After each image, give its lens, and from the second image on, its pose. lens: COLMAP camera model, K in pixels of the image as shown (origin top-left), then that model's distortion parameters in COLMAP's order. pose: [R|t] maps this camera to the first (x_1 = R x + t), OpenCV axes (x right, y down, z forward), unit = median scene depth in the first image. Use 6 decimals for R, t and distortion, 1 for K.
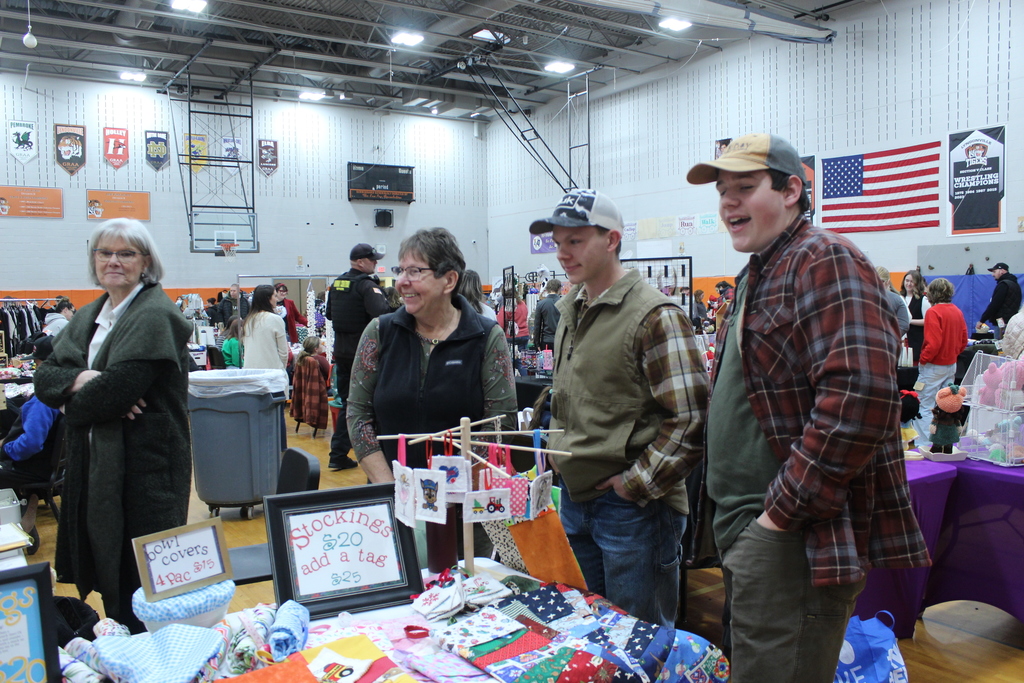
lens RADIAL K [[843.0, 0, 512.0], [0, 843.0, 341.5], [0, 0, 1]] dist [-0.170689, 0.141979]
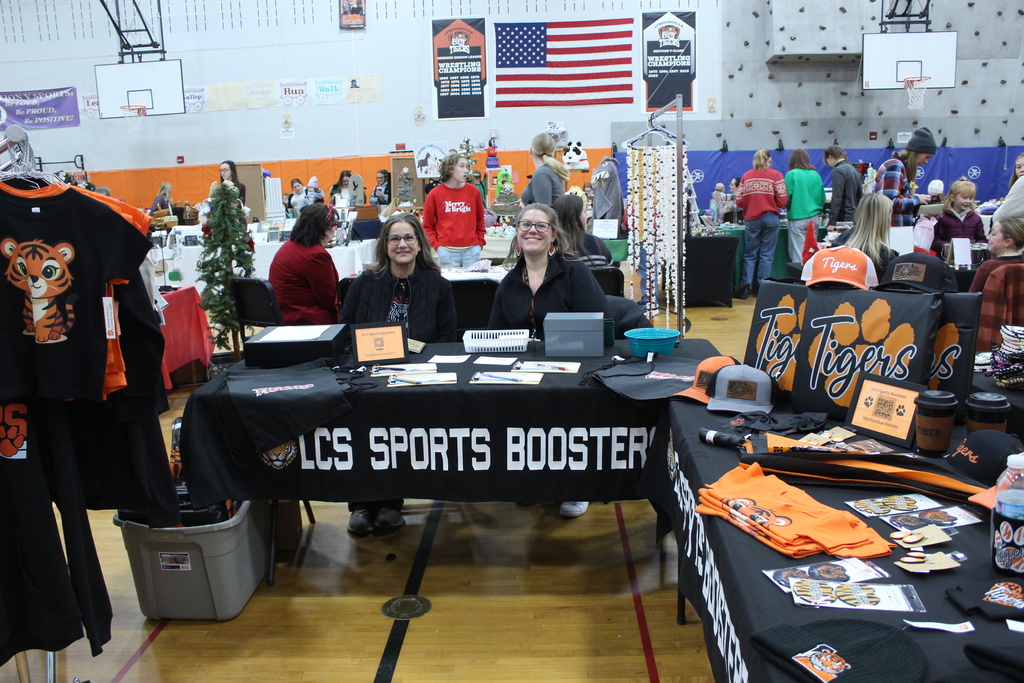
lens RADIAL K [[843.0, 0, 512.0], [0, 843.0, 341.5], [0, 0, 1]] dist [-0.170689, 0.141979]
pose [[0.591448, -0.159826, 0.790345, -0.439019], [0.068586, 0.986579, 0.148183, -0.012086], [-0.803421, -0.033436, 0.594472, 0.501774]]
